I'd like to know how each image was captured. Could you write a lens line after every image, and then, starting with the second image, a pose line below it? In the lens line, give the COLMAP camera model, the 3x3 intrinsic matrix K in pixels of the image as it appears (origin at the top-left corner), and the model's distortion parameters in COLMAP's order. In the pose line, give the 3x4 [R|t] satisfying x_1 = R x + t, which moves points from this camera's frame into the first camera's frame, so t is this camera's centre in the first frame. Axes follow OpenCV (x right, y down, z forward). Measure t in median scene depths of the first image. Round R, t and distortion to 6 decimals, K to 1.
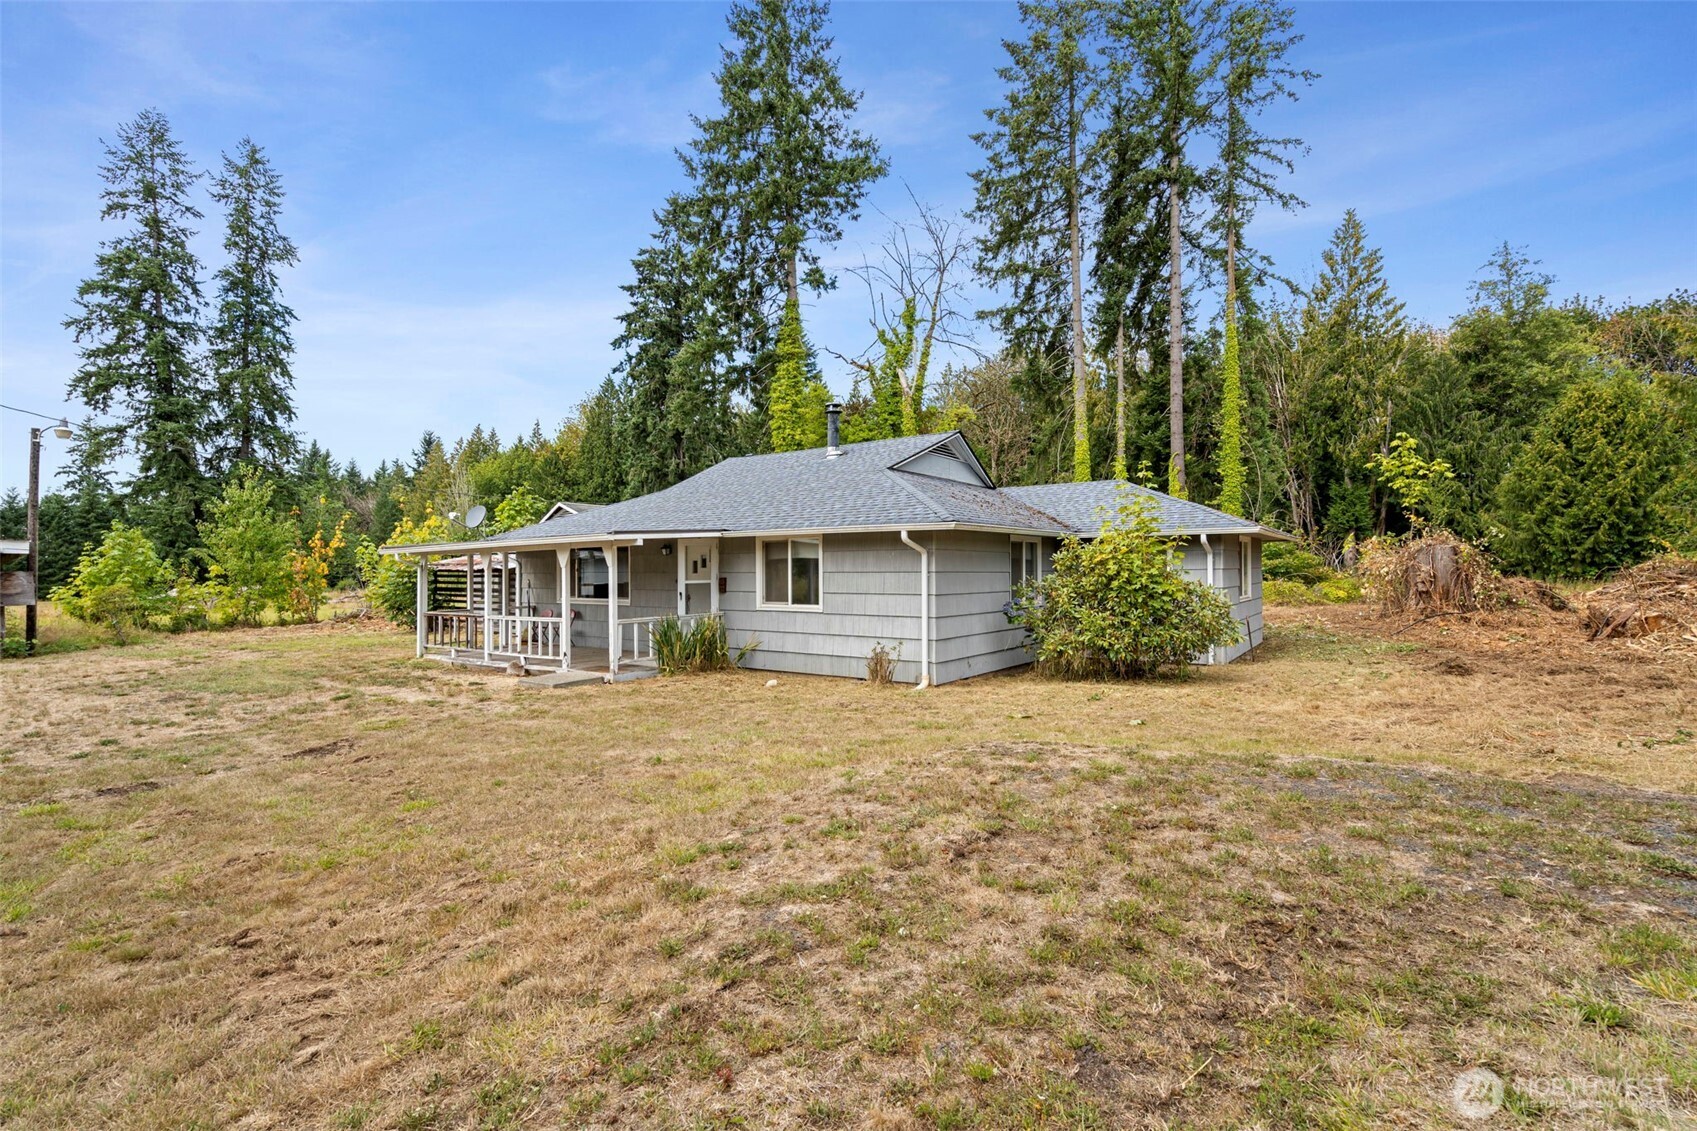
lens RADIAL K [[777.3, 0, 857.1], [0, 777.3, 545.2], [0, 0, 1]] dist [0.001465, 0.001482]
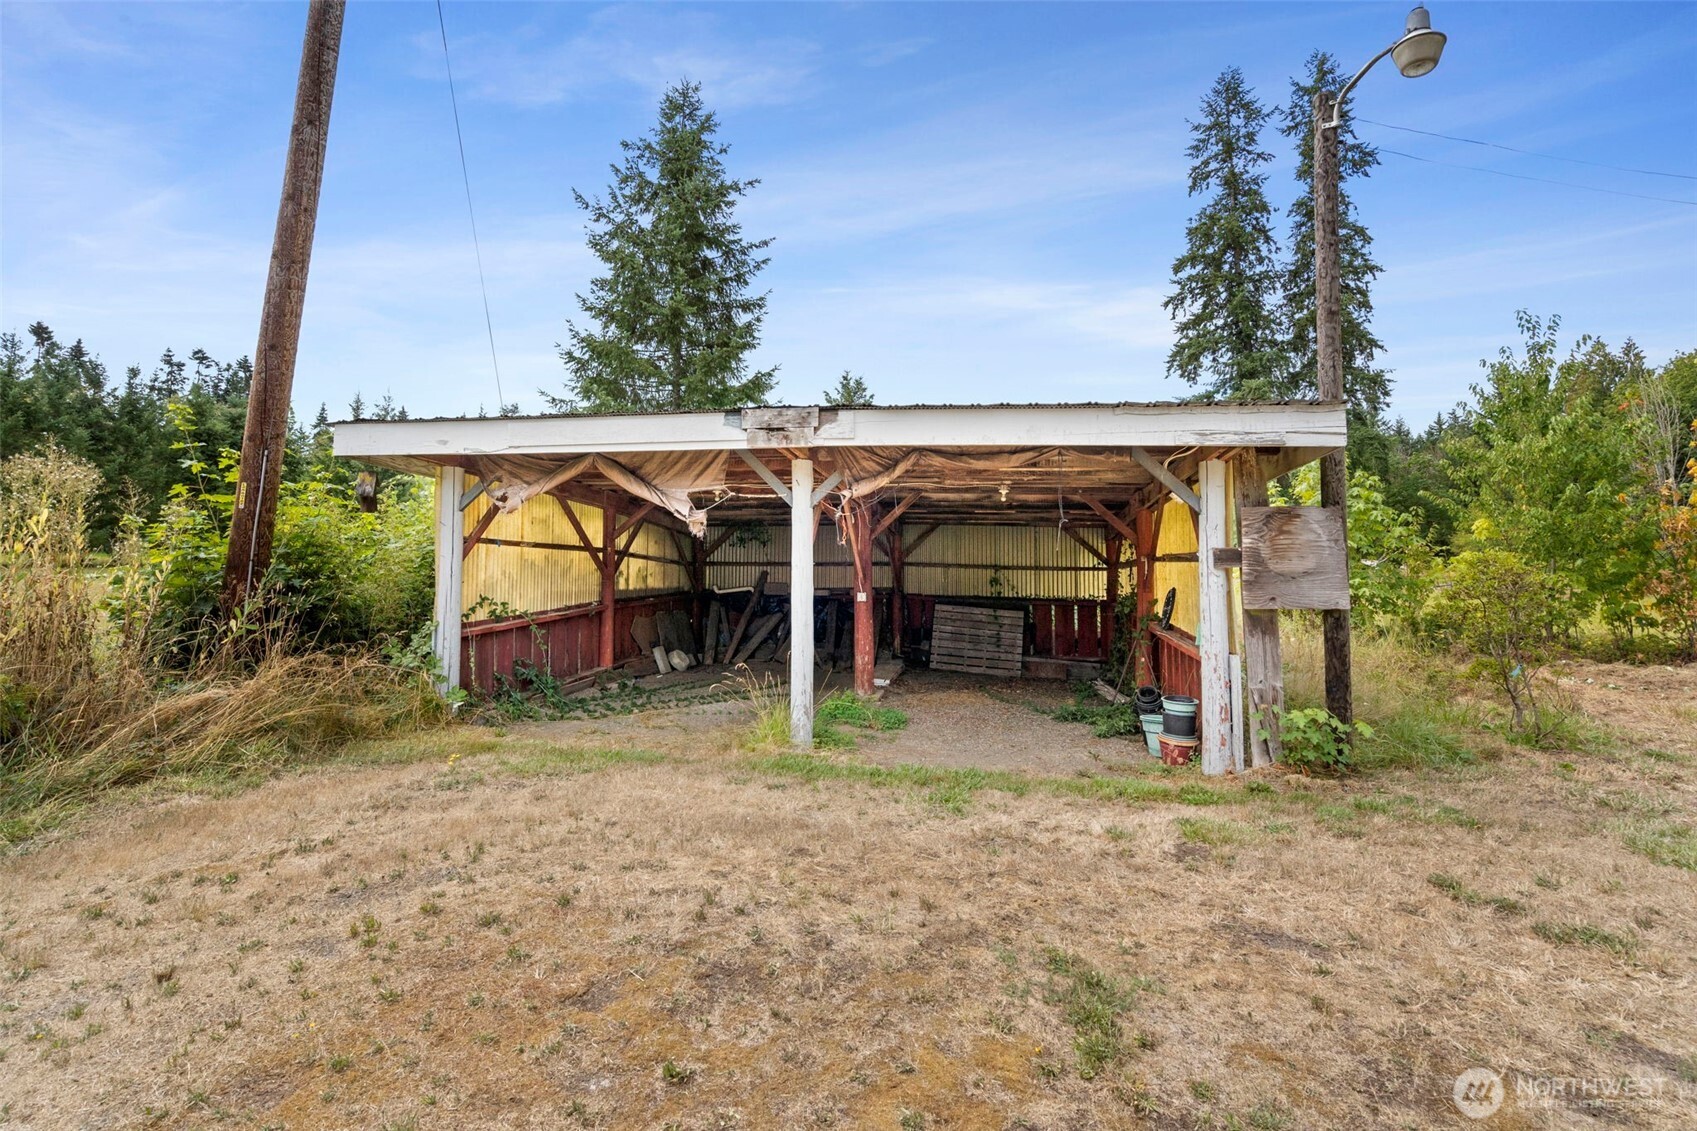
lens RADIAL K [[777.3, 0, 857.1], [0, 777.3, 545.2], [0, 0, 1]] dist [0.001465, 0.001482]
pose [[0.413617, 0.011851, -0.910374, -0.218656], [0.017013, 0.999640, 0.020743, 0.010220], [0.910292, -0.024067, 0.413267, 0.175207]]
